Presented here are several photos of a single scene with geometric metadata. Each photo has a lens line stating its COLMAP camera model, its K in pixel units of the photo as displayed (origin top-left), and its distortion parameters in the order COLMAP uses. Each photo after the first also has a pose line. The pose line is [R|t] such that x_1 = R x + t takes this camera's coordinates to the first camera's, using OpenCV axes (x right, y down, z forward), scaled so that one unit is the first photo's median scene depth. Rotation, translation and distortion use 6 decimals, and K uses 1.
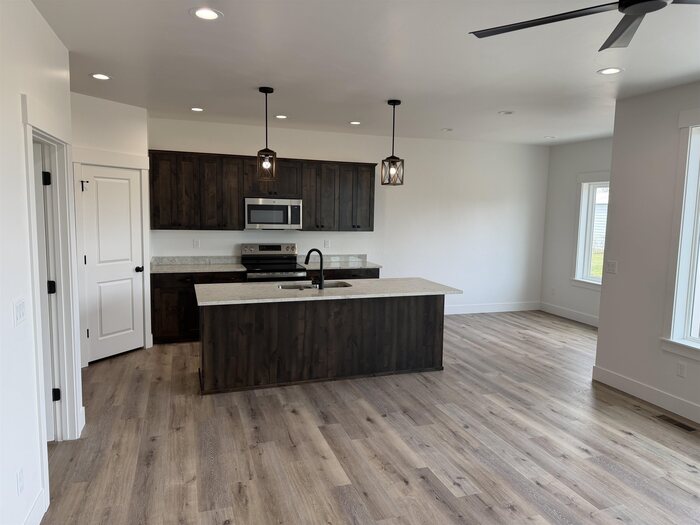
lens RADIAL K [[496.7, 0, 353.1], [0, 496.7, 261.9], [0, 0, 1]] dist [0.034275, -0.022850]
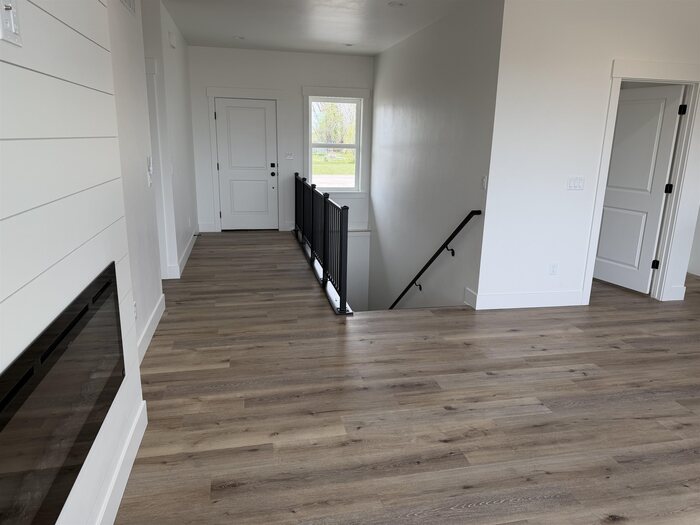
lens RADIAL K [[496.7, 0, 350.3], [0, 496.7, 263.2], [0, 0, 1]] dist [0.034275, -0.022850]
pose [[-0.128453, 0.215984, -0.967911, 0.871570], [-0.135011, 0.963101, 0.232828, 0.041993], [0.982483, 0.160586, -0.094553, 0.256781]]
